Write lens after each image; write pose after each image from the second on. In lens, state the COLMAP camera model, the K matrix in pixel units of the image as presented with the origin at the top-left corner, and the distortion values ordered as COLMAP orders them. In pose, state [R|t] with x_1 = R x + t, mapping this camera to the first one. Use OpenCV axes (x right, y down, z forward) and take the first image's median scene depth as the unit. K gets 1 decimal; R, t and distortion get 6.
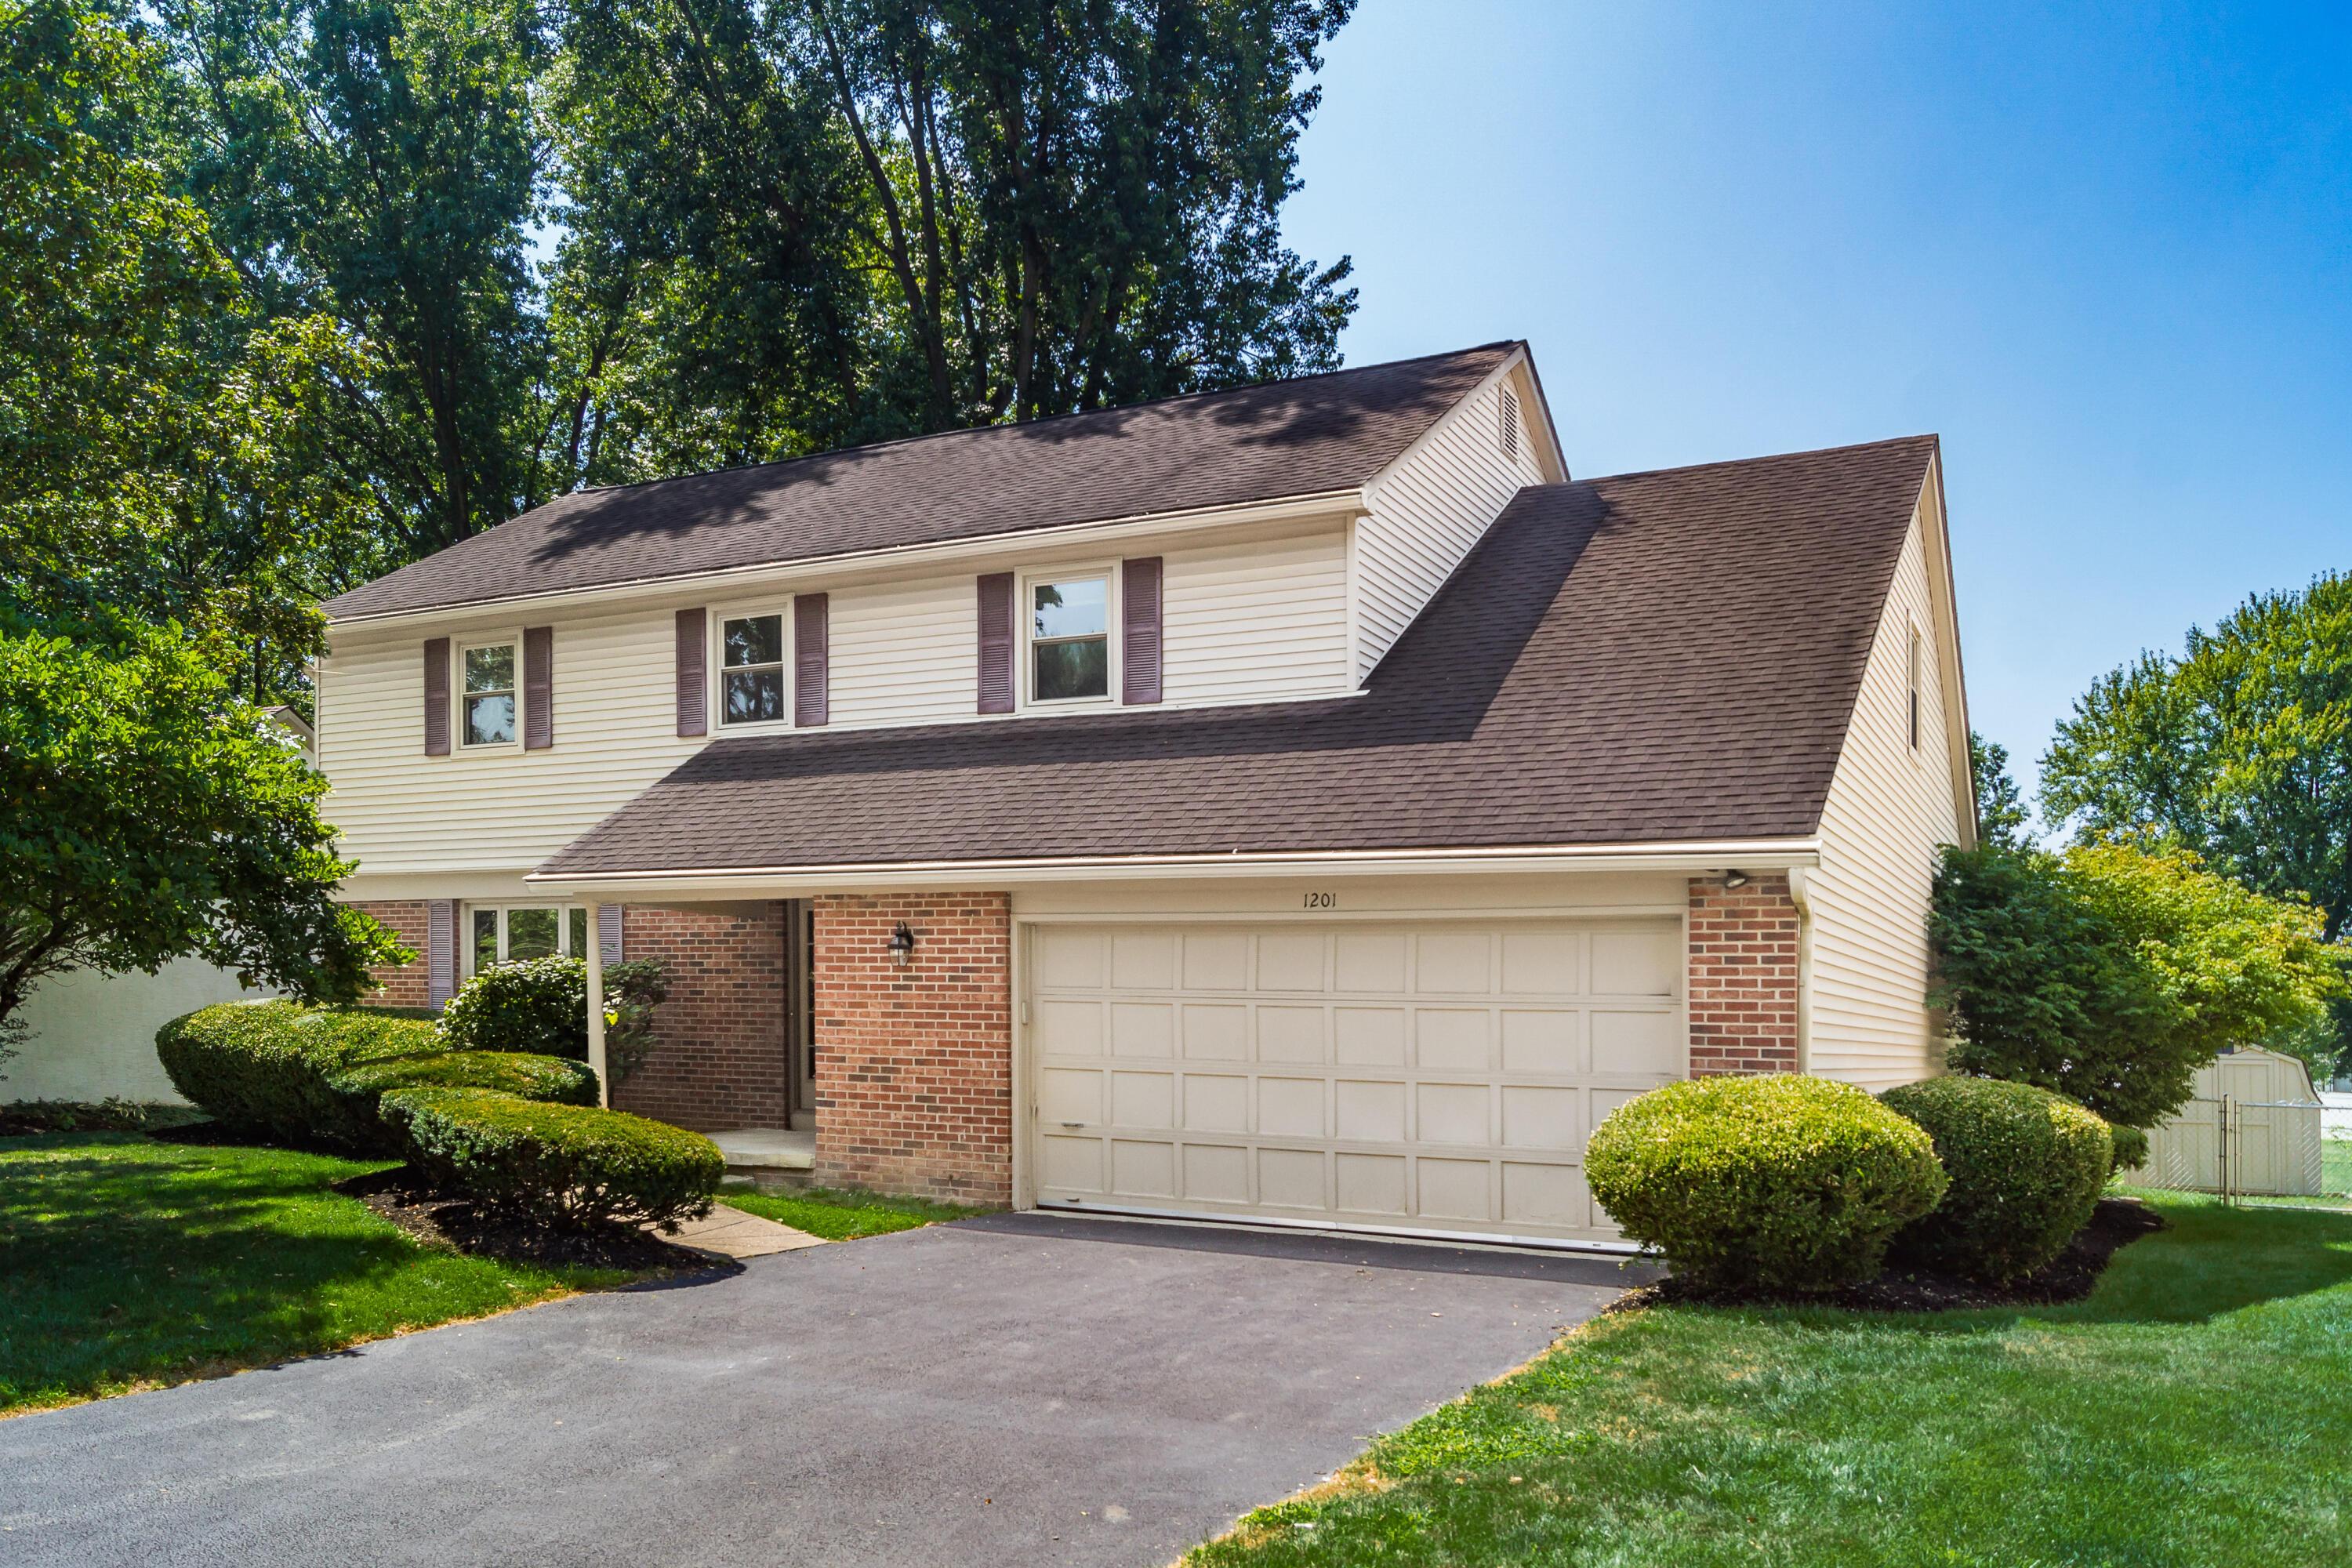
lens RADIAL K [[1845.8, 0, 1176.0], [0, 1845.8, 784.0], [0, 0, 1]] dist [-0.097458, -0.000384]
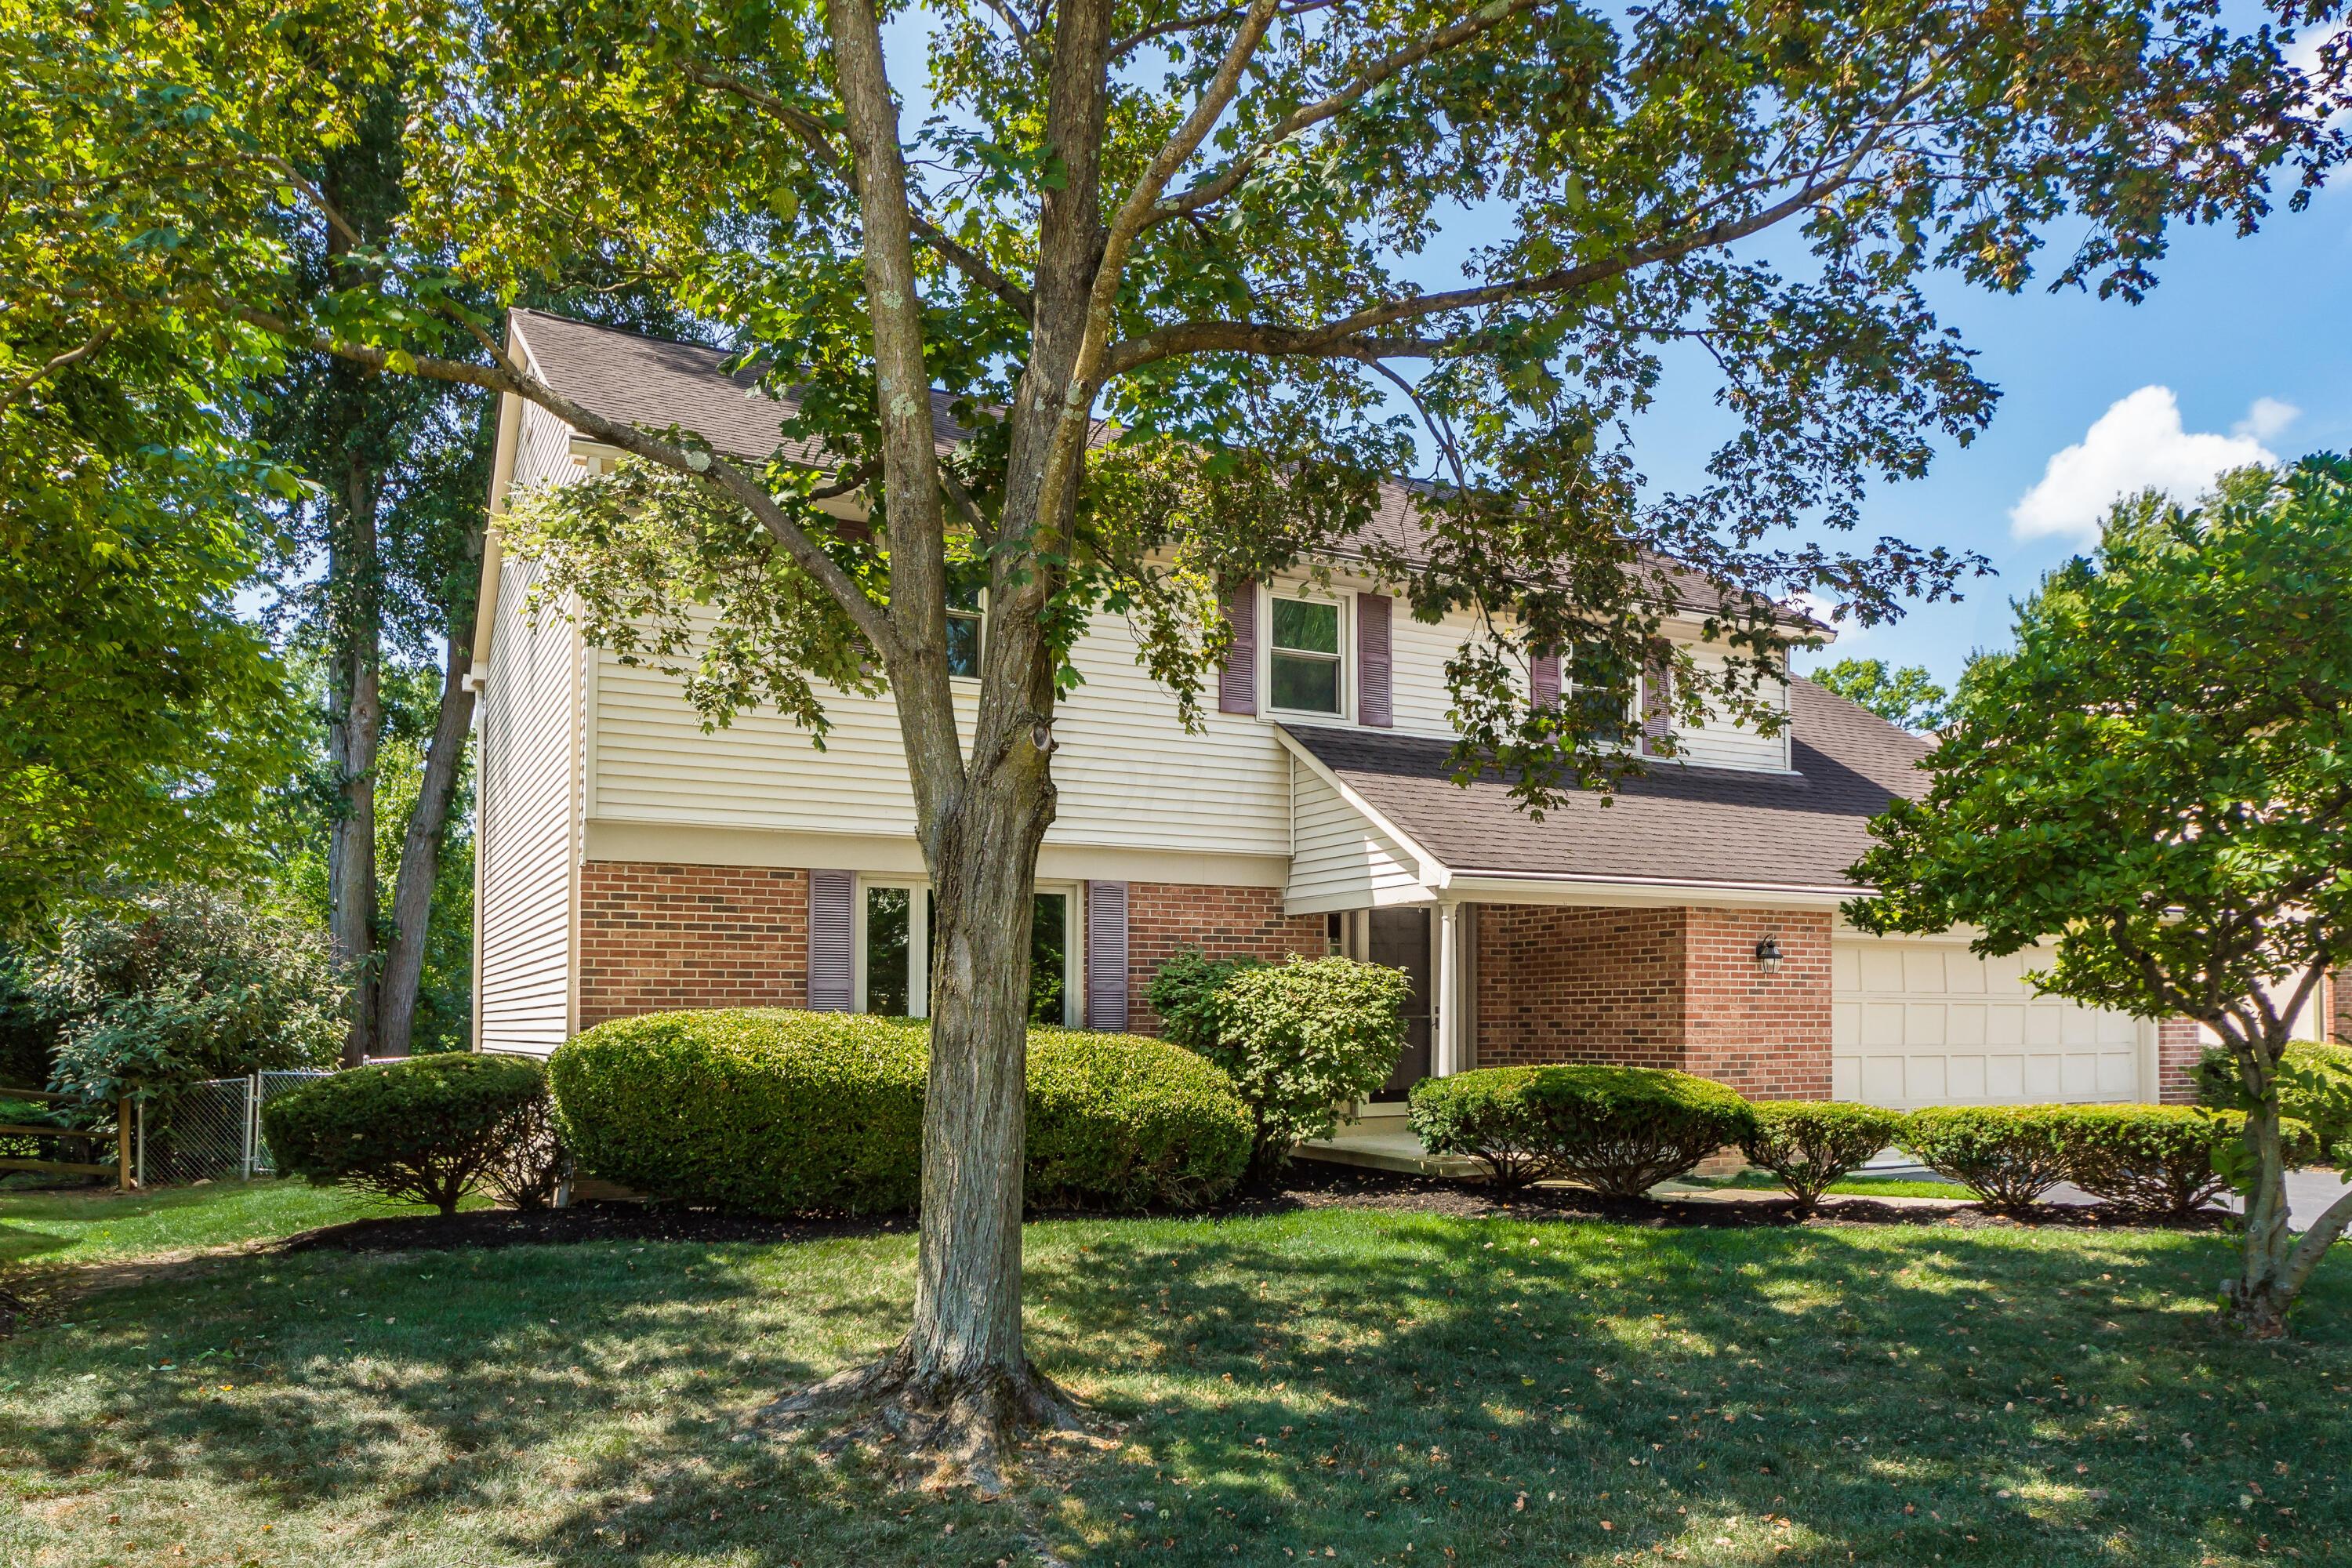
lens RADIAL K [[1614.8, 0, 1176.0], [0, 1614.8, 784.0], [0, 0, 1]] dist [0.001034, 0.000115]
pose [[0.561106, 0.106993, 0.820800, -1.167180], [-0.094346, 0.993415, -0.064998, 0.079416], [-0.822350, -0.040968, 0.567506, 0.713240]]
